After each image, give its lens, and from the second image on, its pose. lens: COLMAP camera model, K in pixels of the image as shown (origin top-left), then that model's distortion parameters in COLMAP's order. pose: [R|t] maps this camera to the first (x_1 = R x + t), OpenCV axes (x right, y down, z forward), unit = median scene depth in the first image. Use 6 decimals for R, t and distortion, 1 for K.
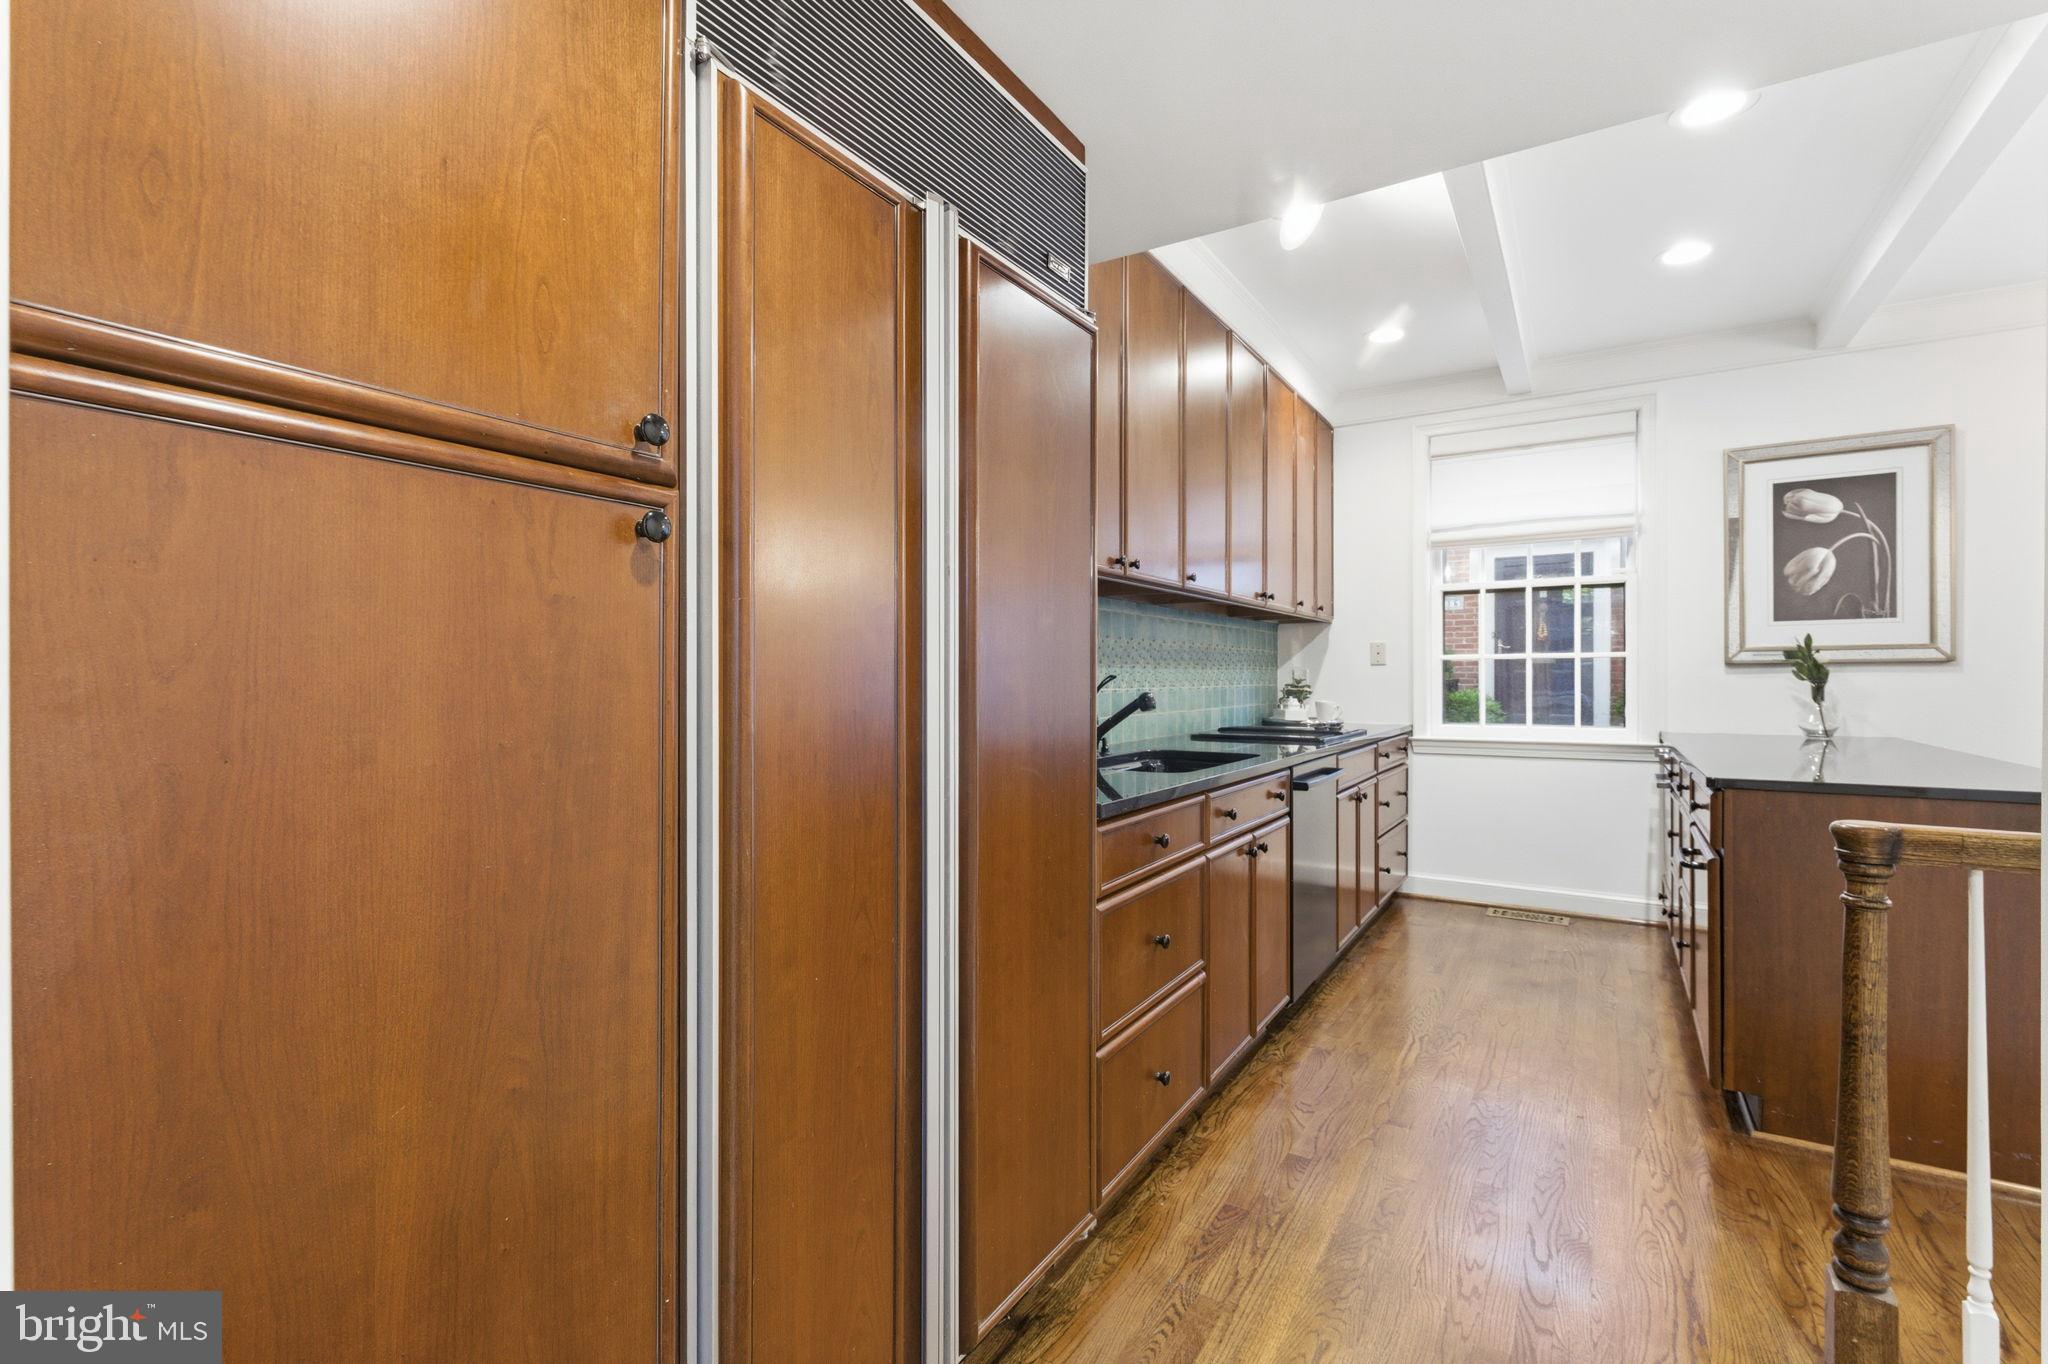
lens RADIAL K [[887.0, 0, 1026.1], [0, 887.0, 681.1], [0, 0, 1]] dist [0.000087, 0.000378]
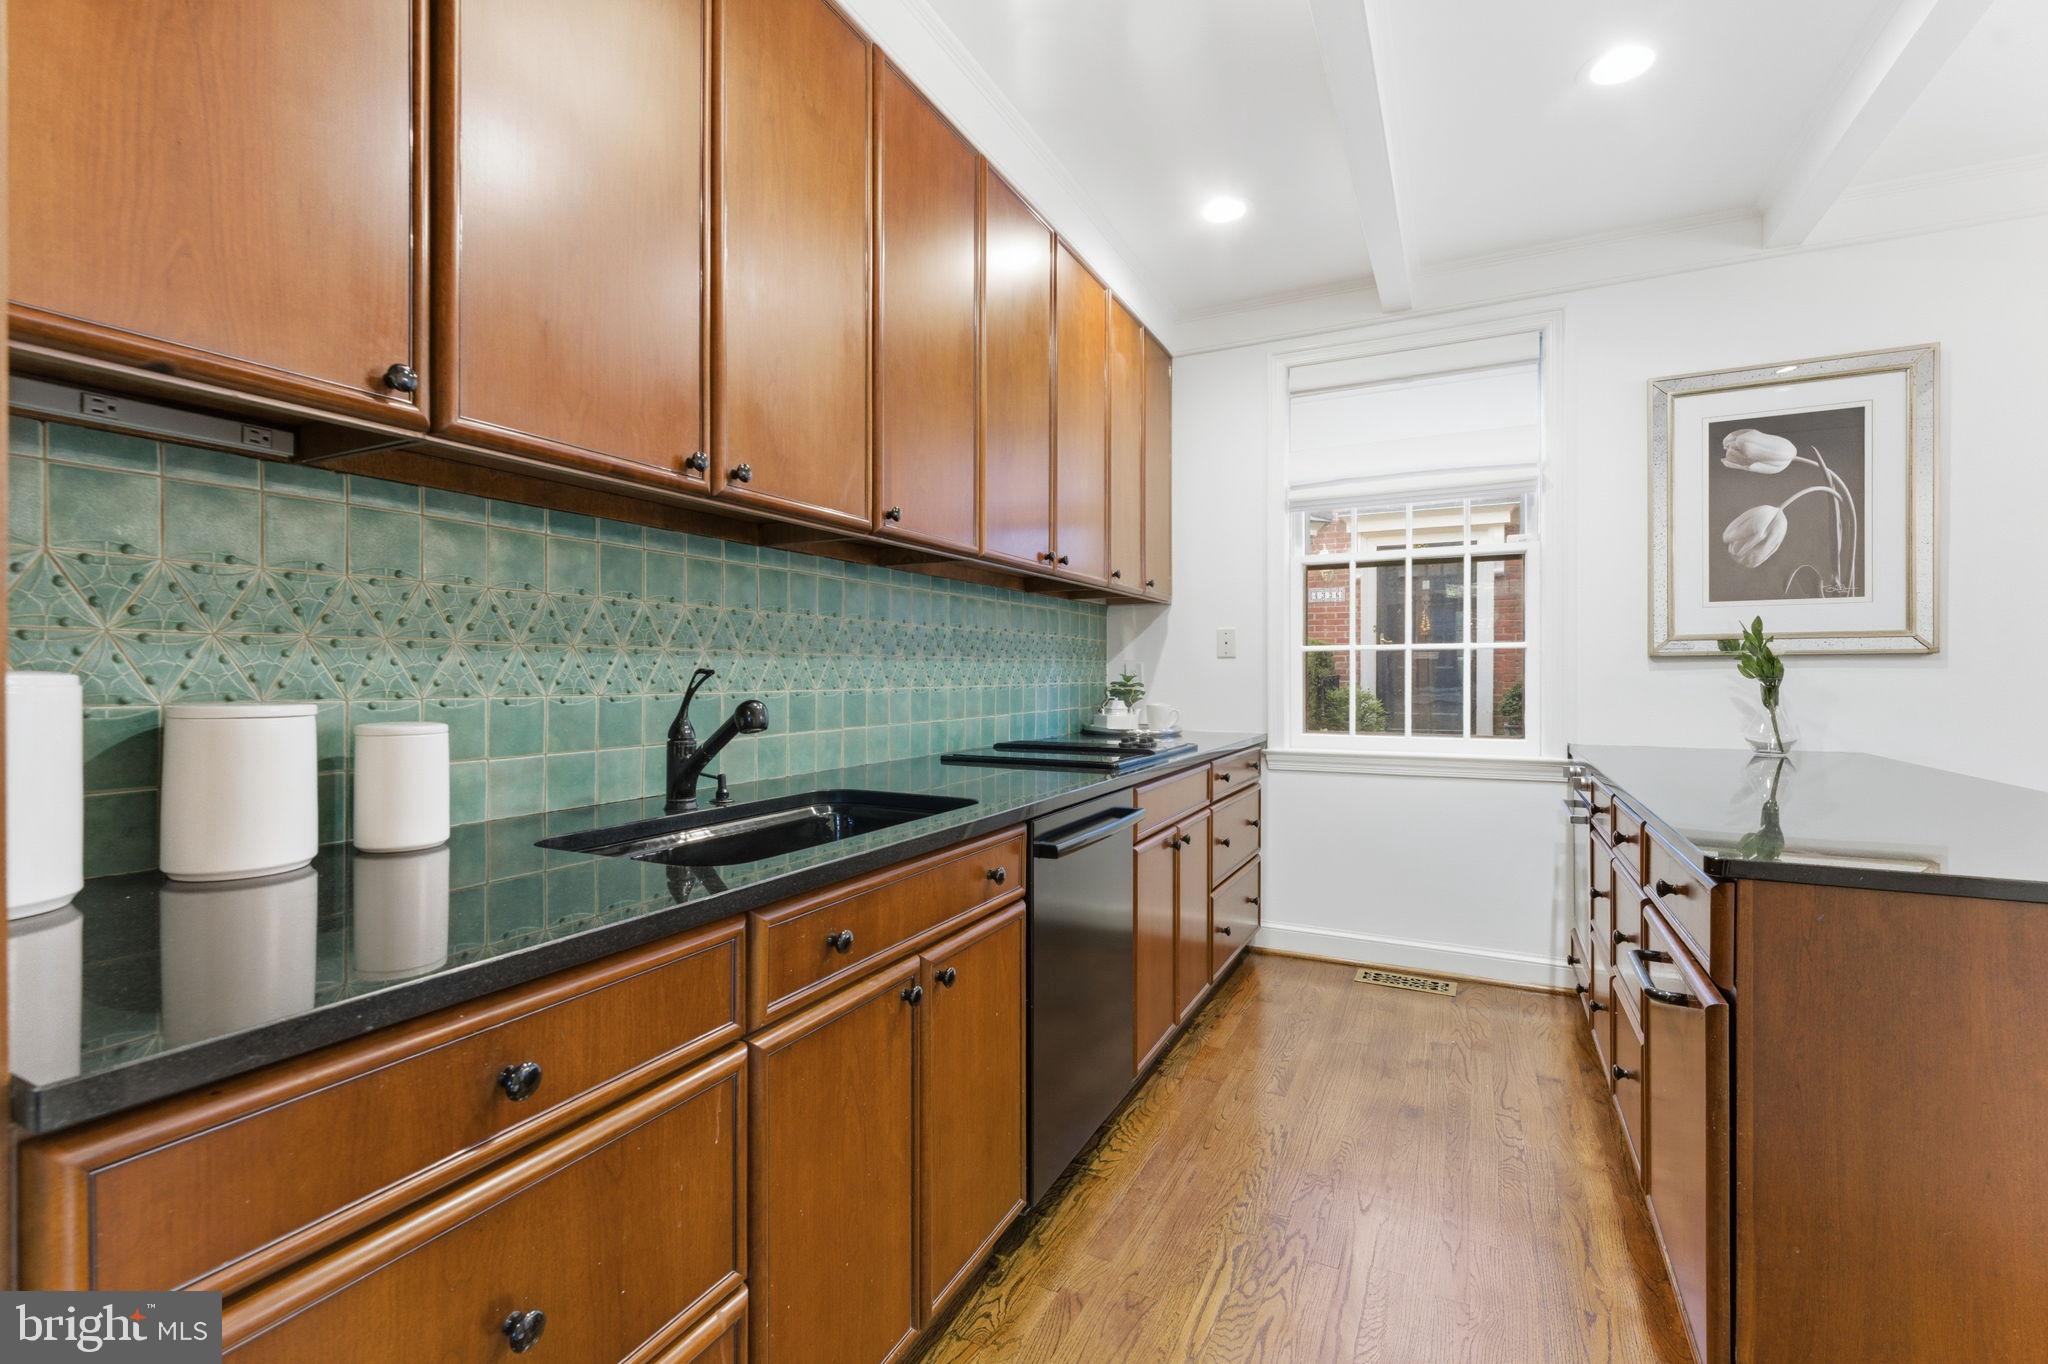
lens RADIAL K [[833.1, 0, 1040.9], [0, 833.1, 679.1], [0, 0, 1]] dist [0.003186, -0.000537]
pose [[0.995562, 0.000537, 0.094106, 0.197150], [-0.000833, 0.999995, 0.003100, -0.001620], [-0.094104, -0.003164, 0.995557, 0.335106]]
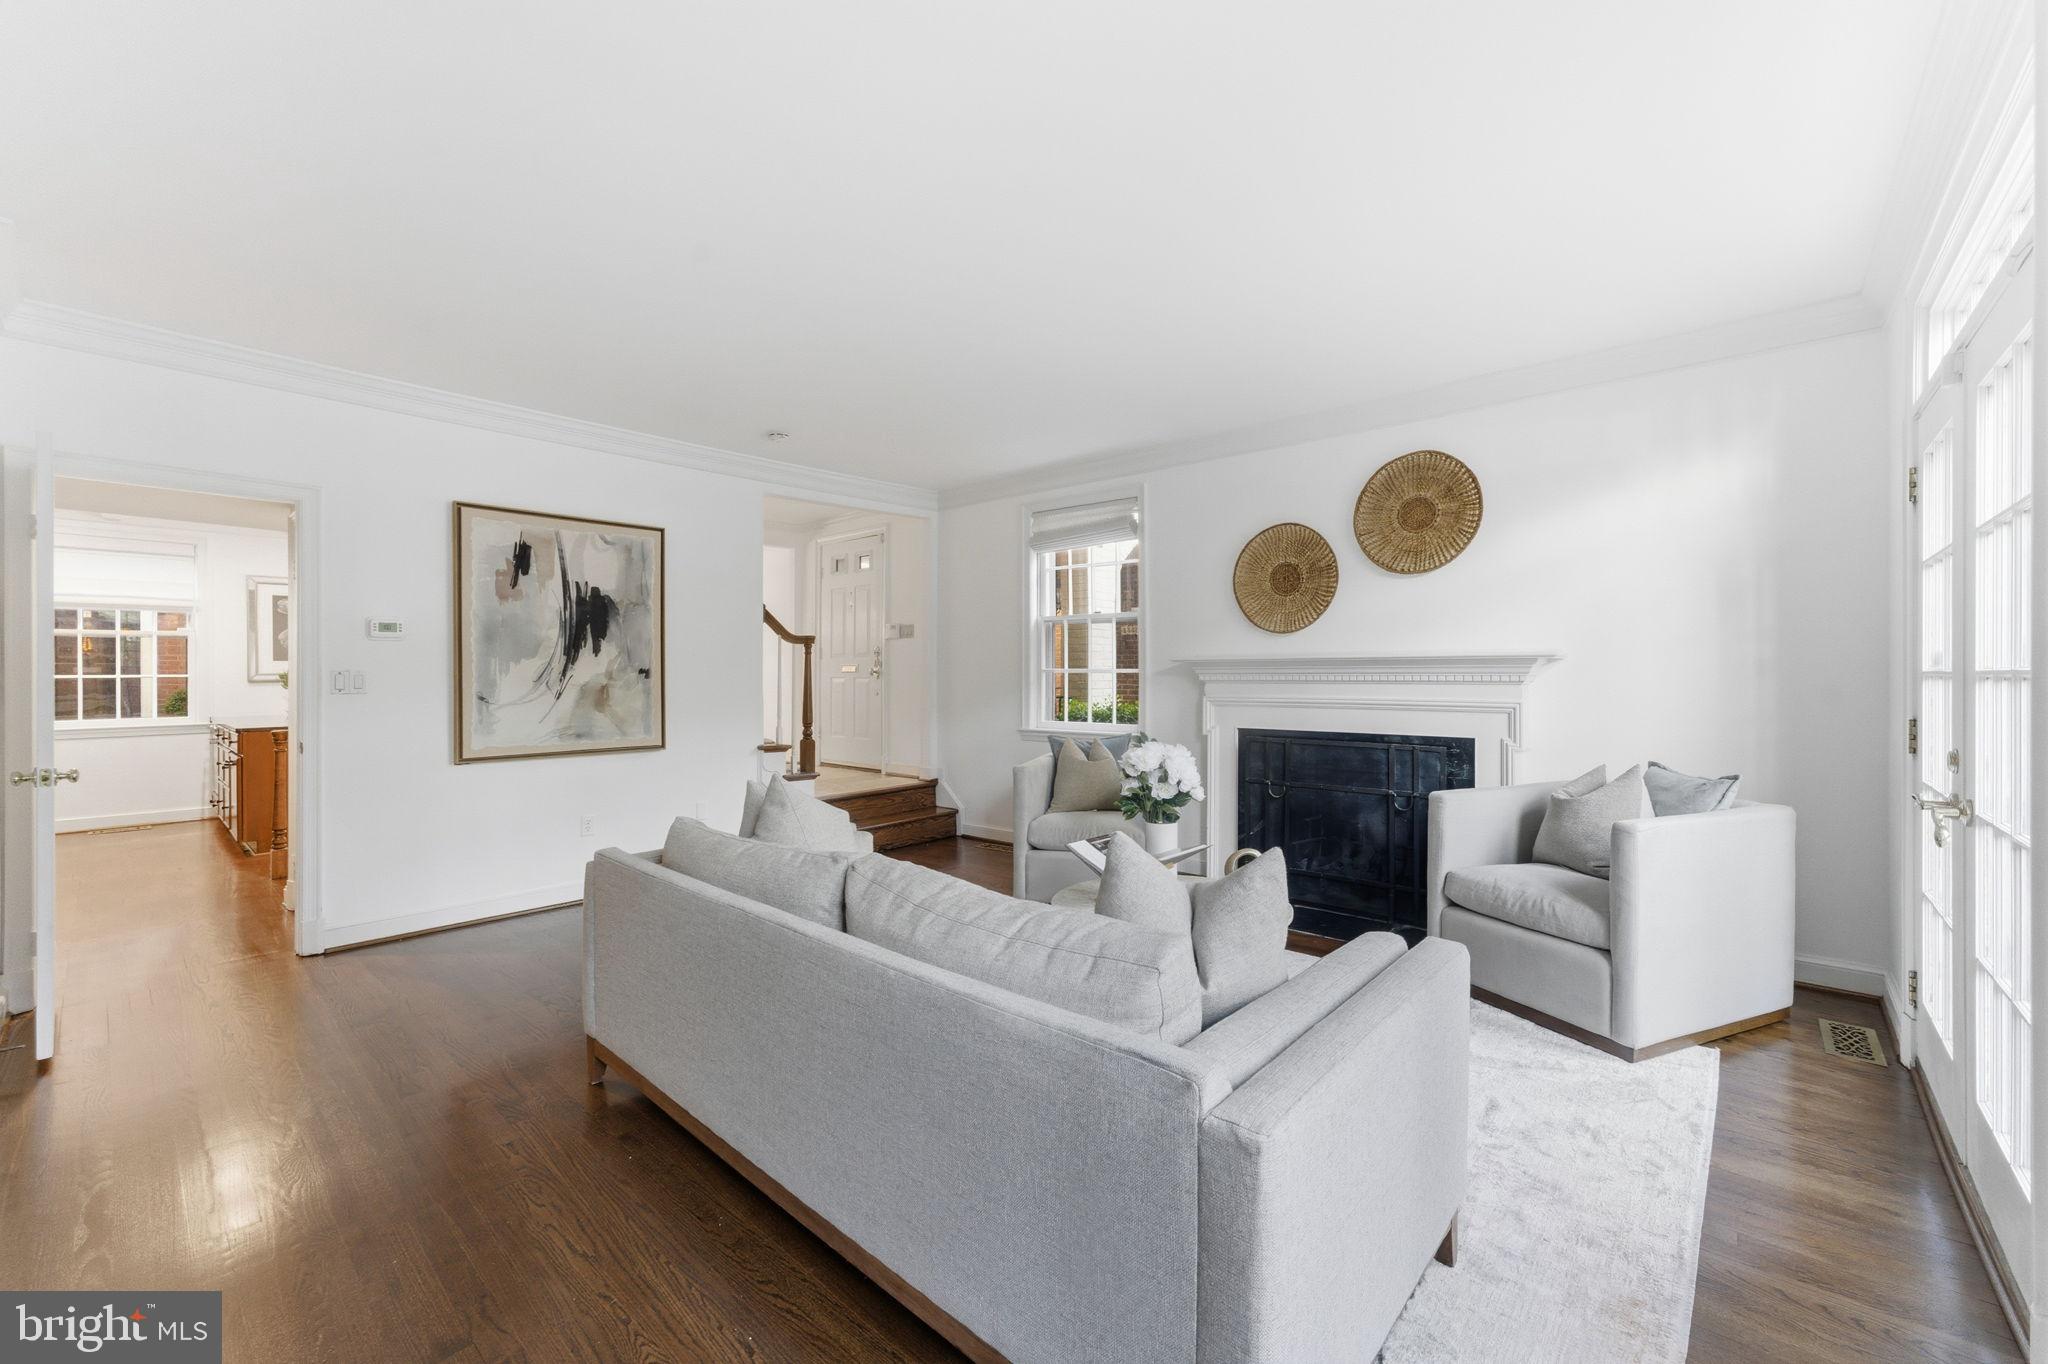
lens RADIAL K [[809.2, 0, 1041.9], [0, 809.2, 676.3], [0, 0, 1]] dist [0.004608, 0.000602]
pose [[0.140415, -0.009560, 0.990047, -0.810895], [-0.001084, 0.999951, 0.009809, -0.052344], [-0.990092, -0.002450, 0.140398, -1.077316]]
